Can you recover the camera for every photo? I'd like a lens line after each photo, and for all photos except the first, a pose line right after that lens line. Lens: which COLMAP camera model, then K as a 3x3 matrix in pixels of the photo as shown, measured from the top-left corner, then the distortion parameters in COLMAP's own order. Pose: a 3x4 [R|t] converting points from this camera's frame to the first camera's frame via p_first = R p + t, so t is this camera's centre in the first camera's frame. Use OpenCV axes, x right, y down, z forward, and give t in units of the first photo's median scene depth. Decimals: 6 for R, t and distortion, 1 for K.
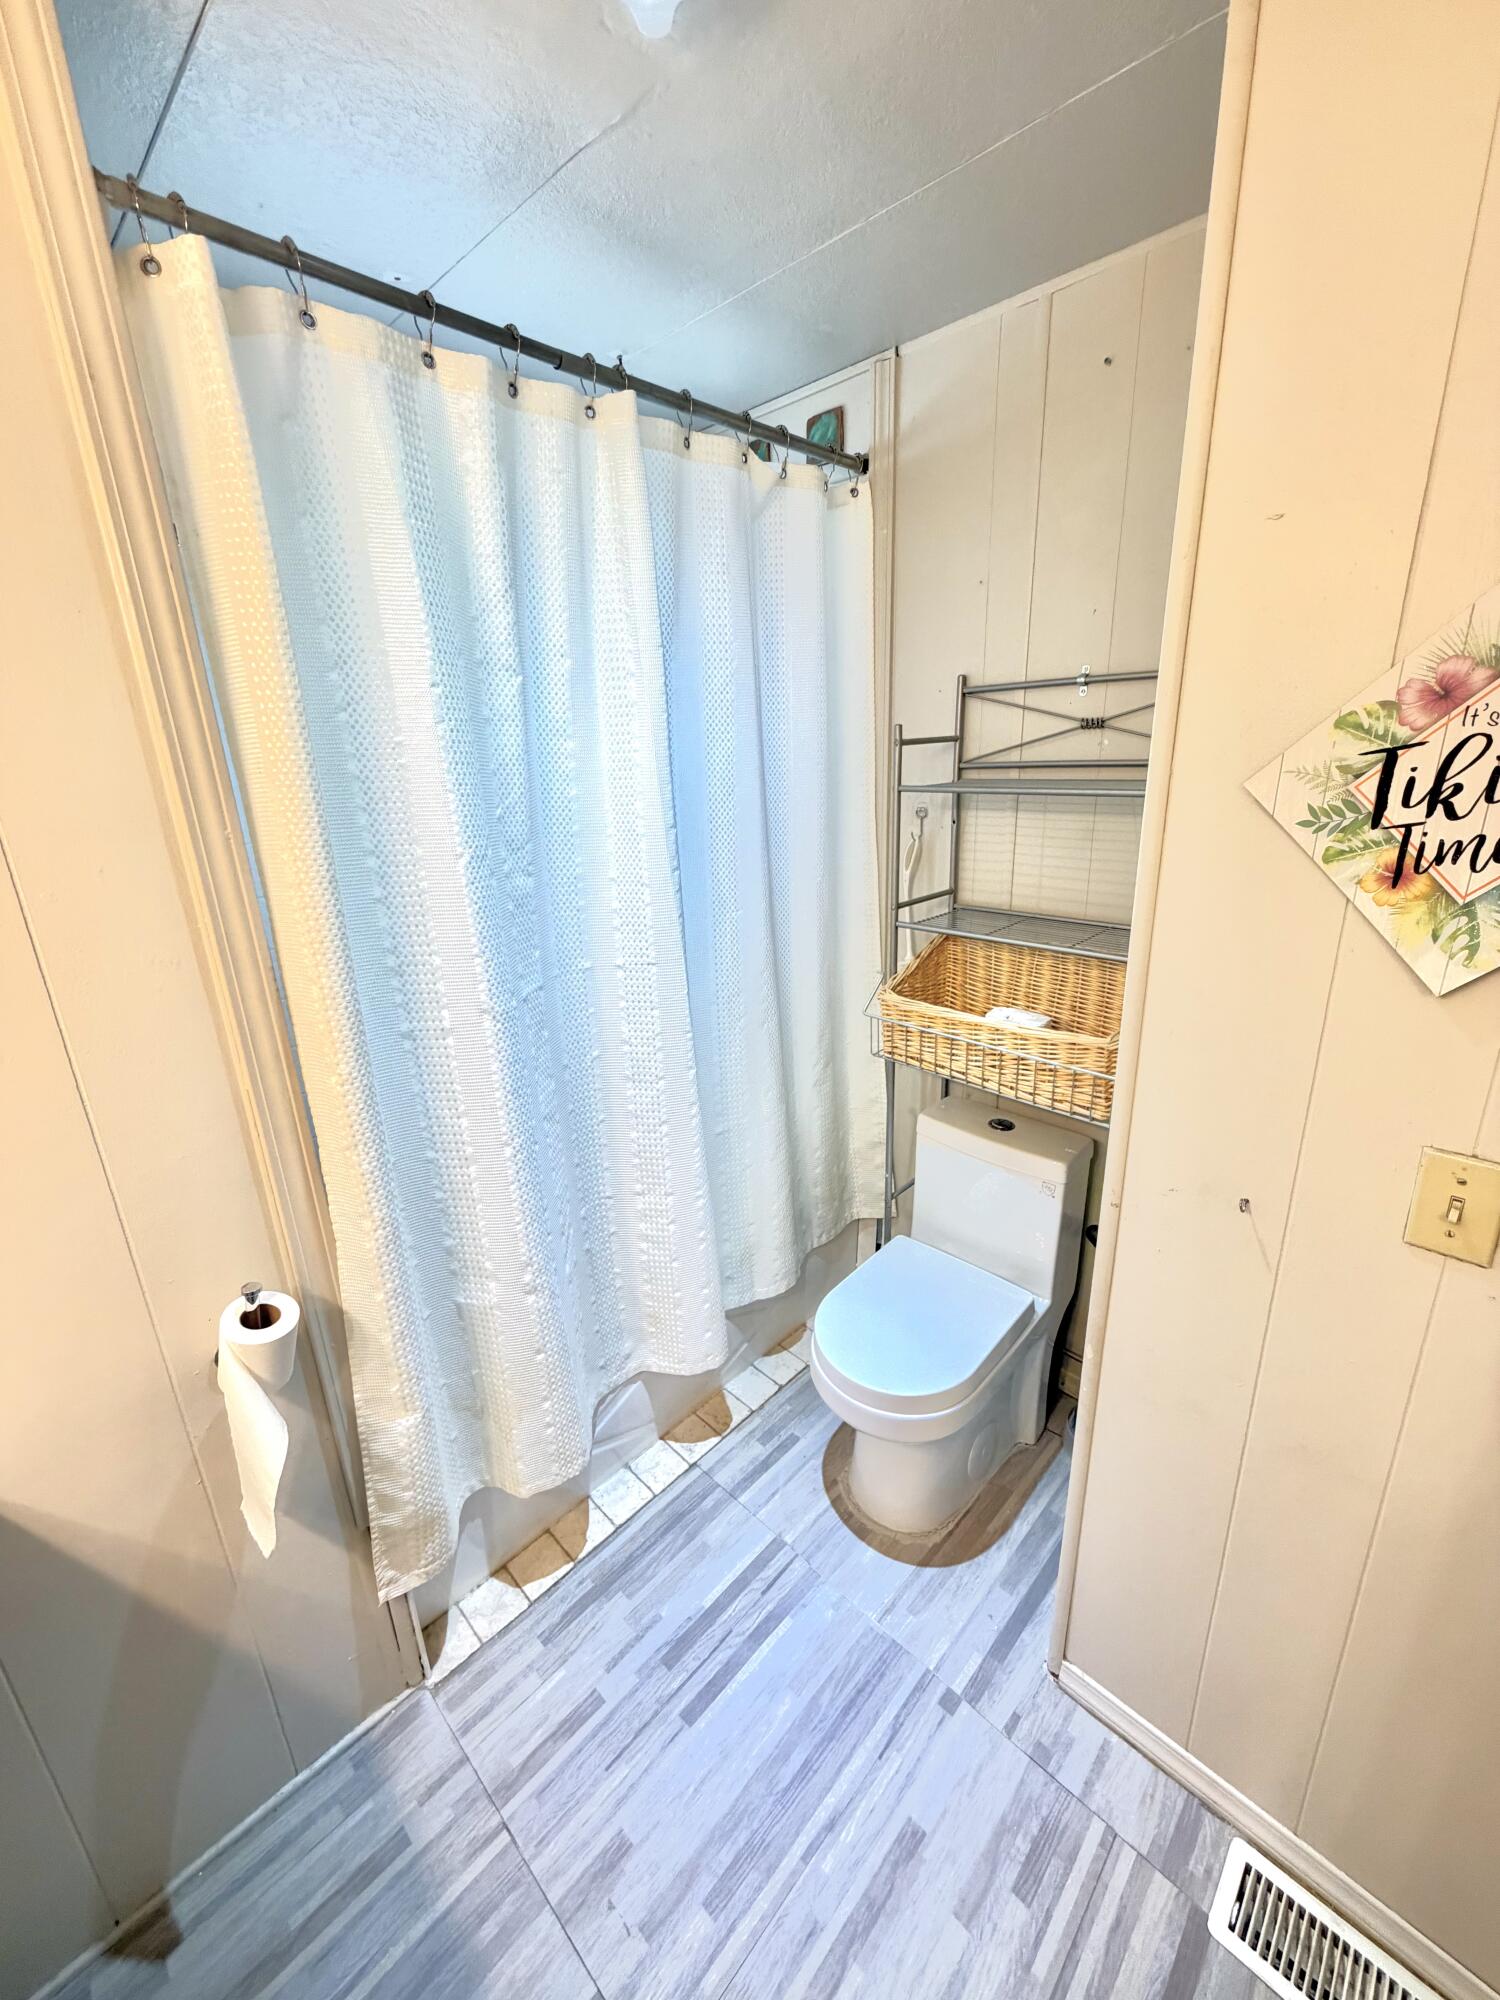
lens RADIAL K [[796.3, 0, 749.2], [0, 796.3, 993.6], [0, 0, 1]] dist [0.000892, 0.000163]
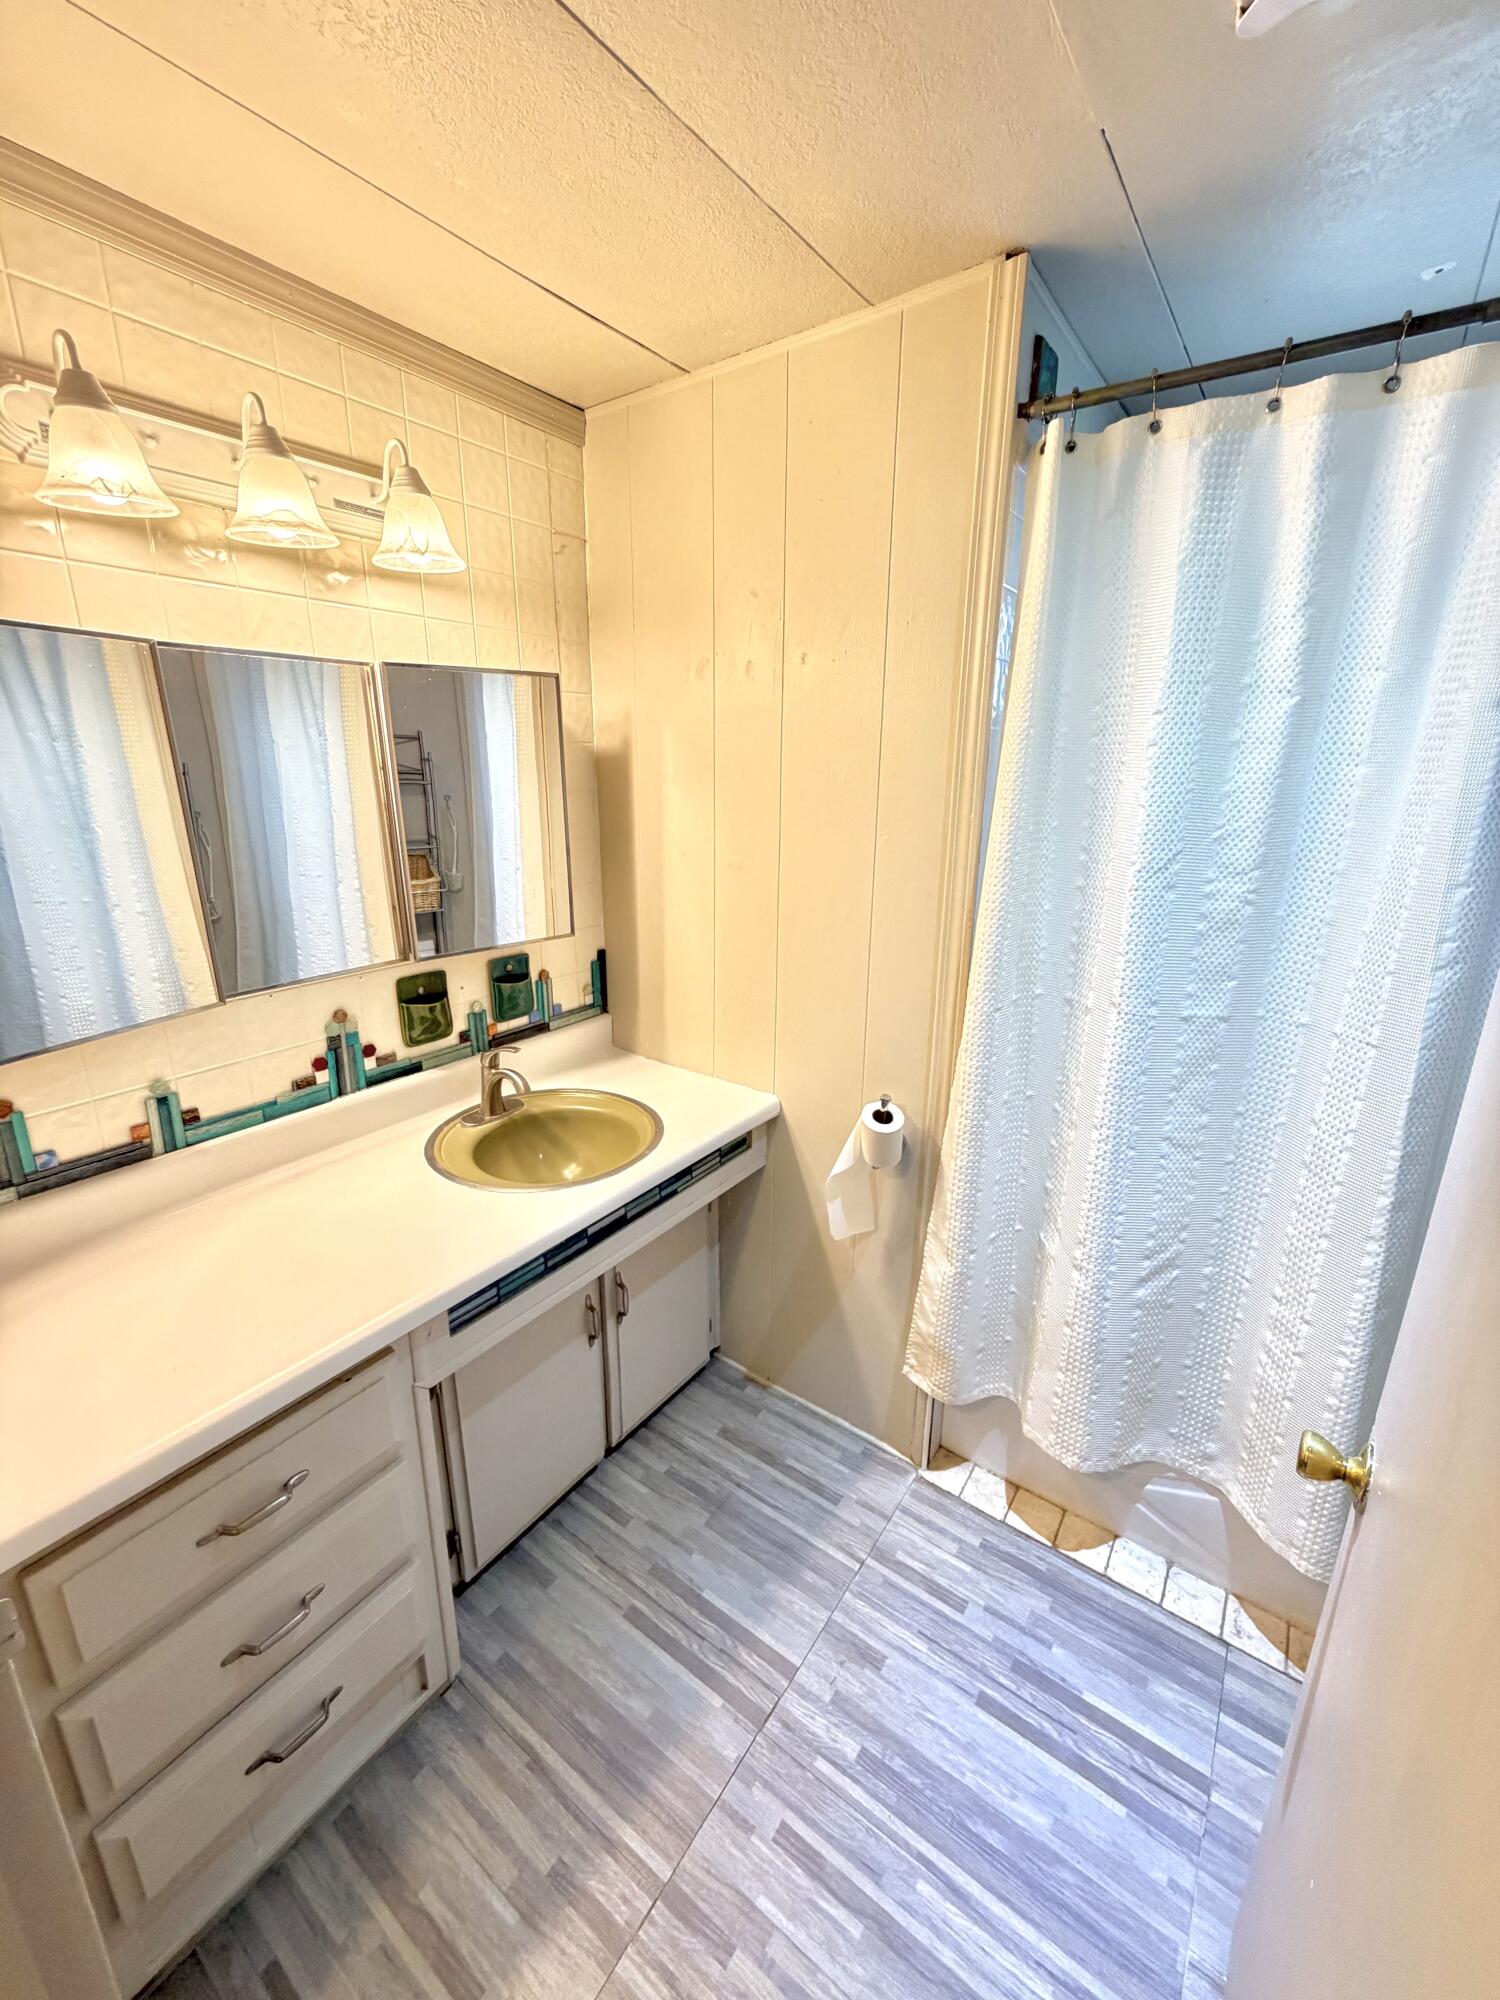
lens RADIAL K [[796.3, 0, 749.2], [0, 796.3, 993.6], [0, 0, 1]] dist [0.000892, 0.000163]
pose [[0.152229, 0.304538, -0.940257, 0.559309], [-0.312317, 0.917419, 0.246577, -0.094657], [0.937702, 0.256122, 0.234770, 0.231226]]
